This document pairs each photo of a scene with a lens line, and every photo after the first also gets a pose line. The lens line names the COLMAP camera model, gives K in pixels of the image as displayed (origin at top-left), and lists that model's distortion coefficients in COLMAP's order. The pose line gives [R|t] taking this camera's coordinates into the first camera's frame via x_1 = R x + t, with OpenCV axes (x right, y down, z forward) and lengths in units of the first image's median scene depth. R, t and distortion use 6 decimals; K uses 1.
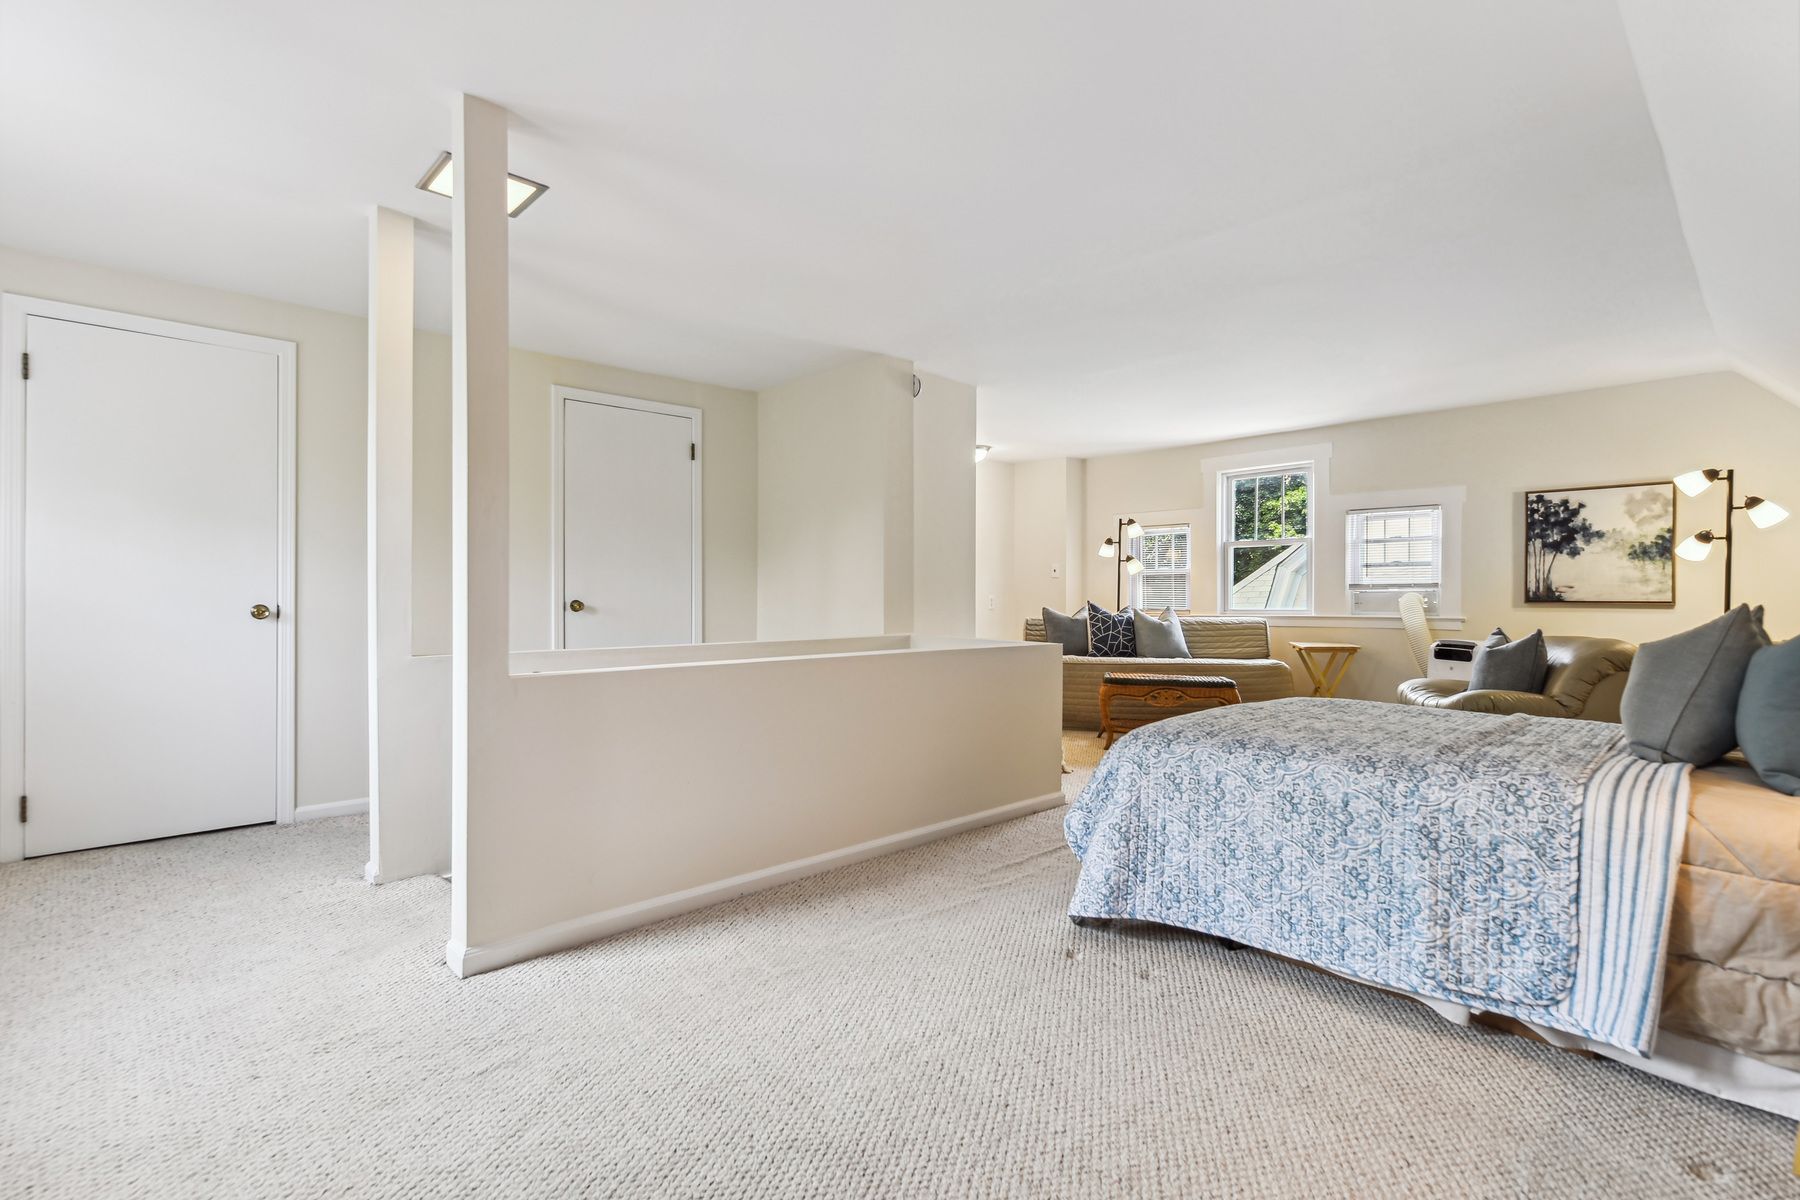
lens RADIAL K [[850.5, 0, 889.9], [0, 850.5, 602.0], [0, 0, 1]] dist [0.004632, -0.000252]
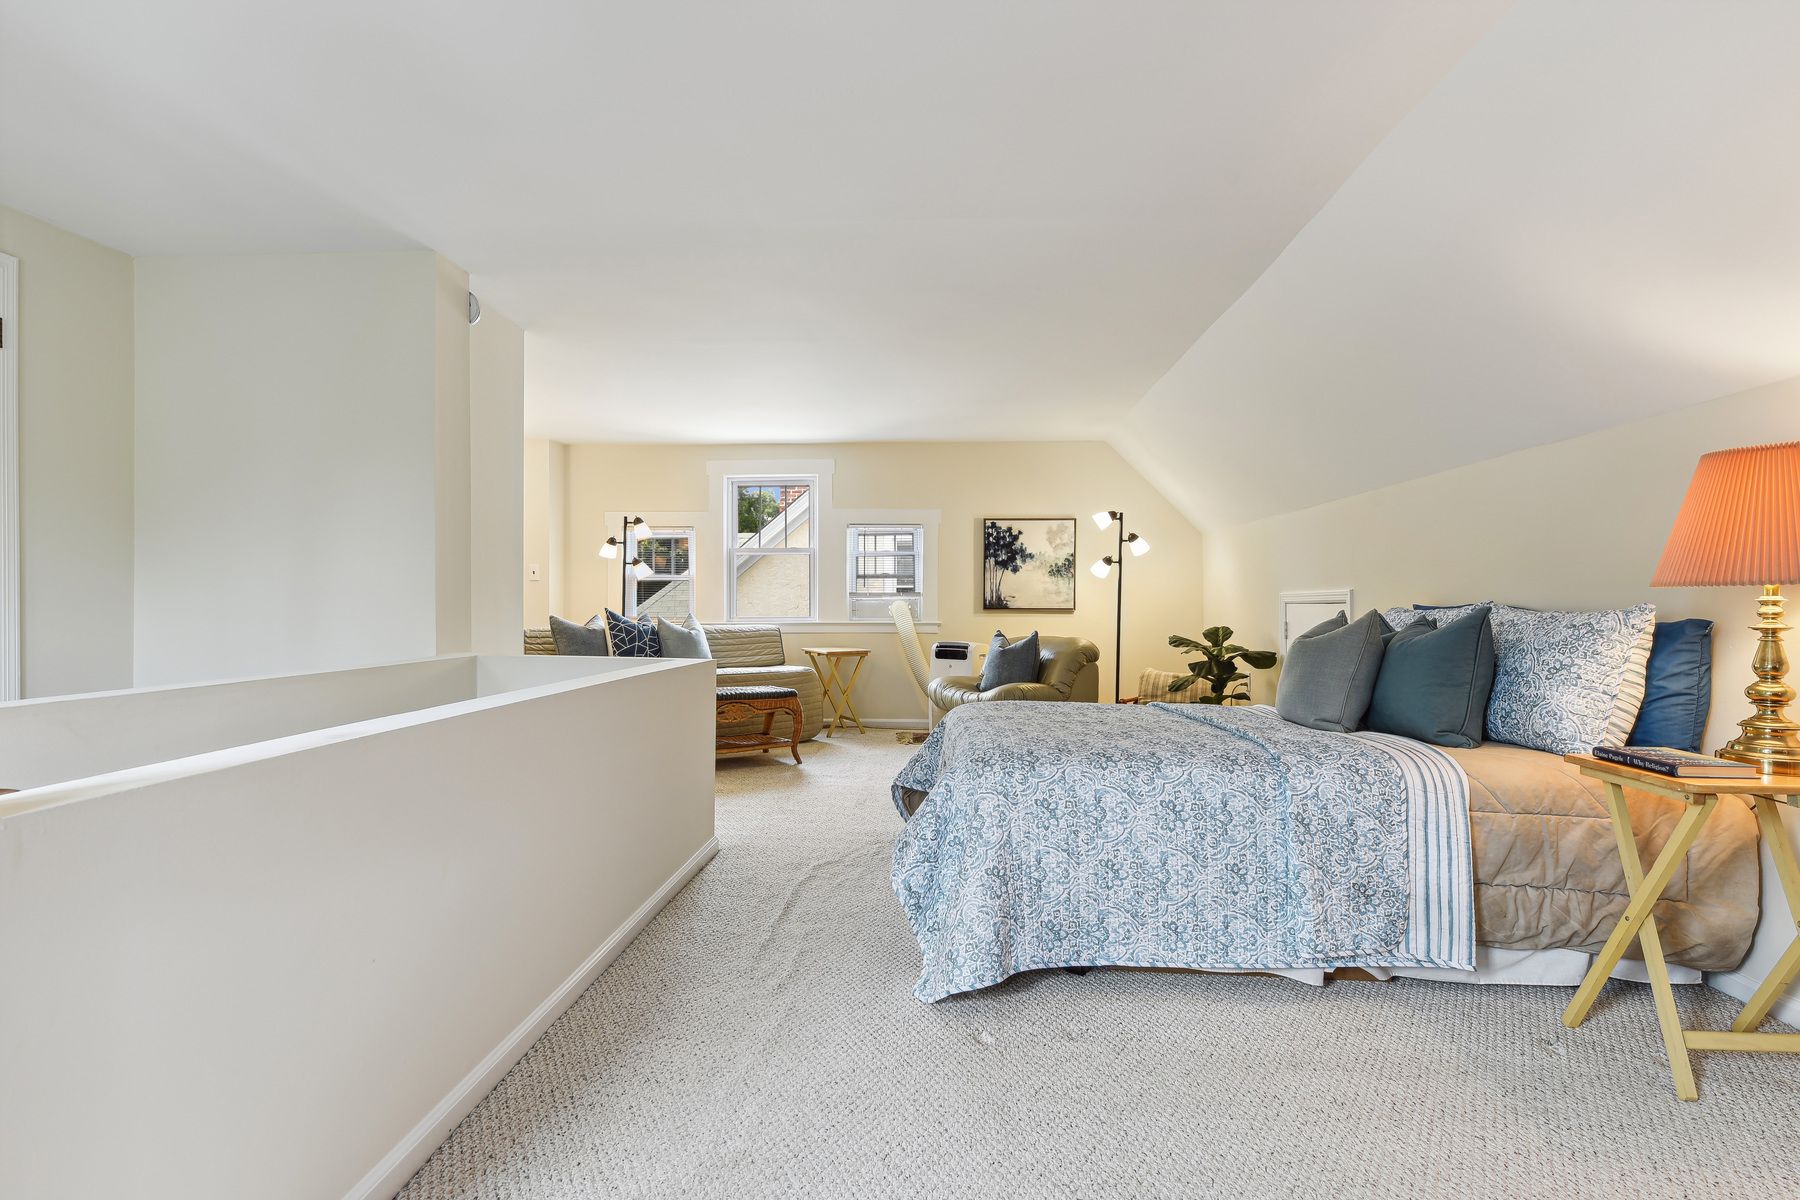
lens RADIAL K [[850.5, 0, 903.7], [0, 850.5, 612.3], [0, 0, 1]] dist [0.004632, -0.000252]
pose [[0.728750, -0.003436, 0.684771, -0.313307], [0.001274, 0.999992, 0.003662, 0.000249], [-0.684779, -0.001796, 0.728749, 0.355621]]
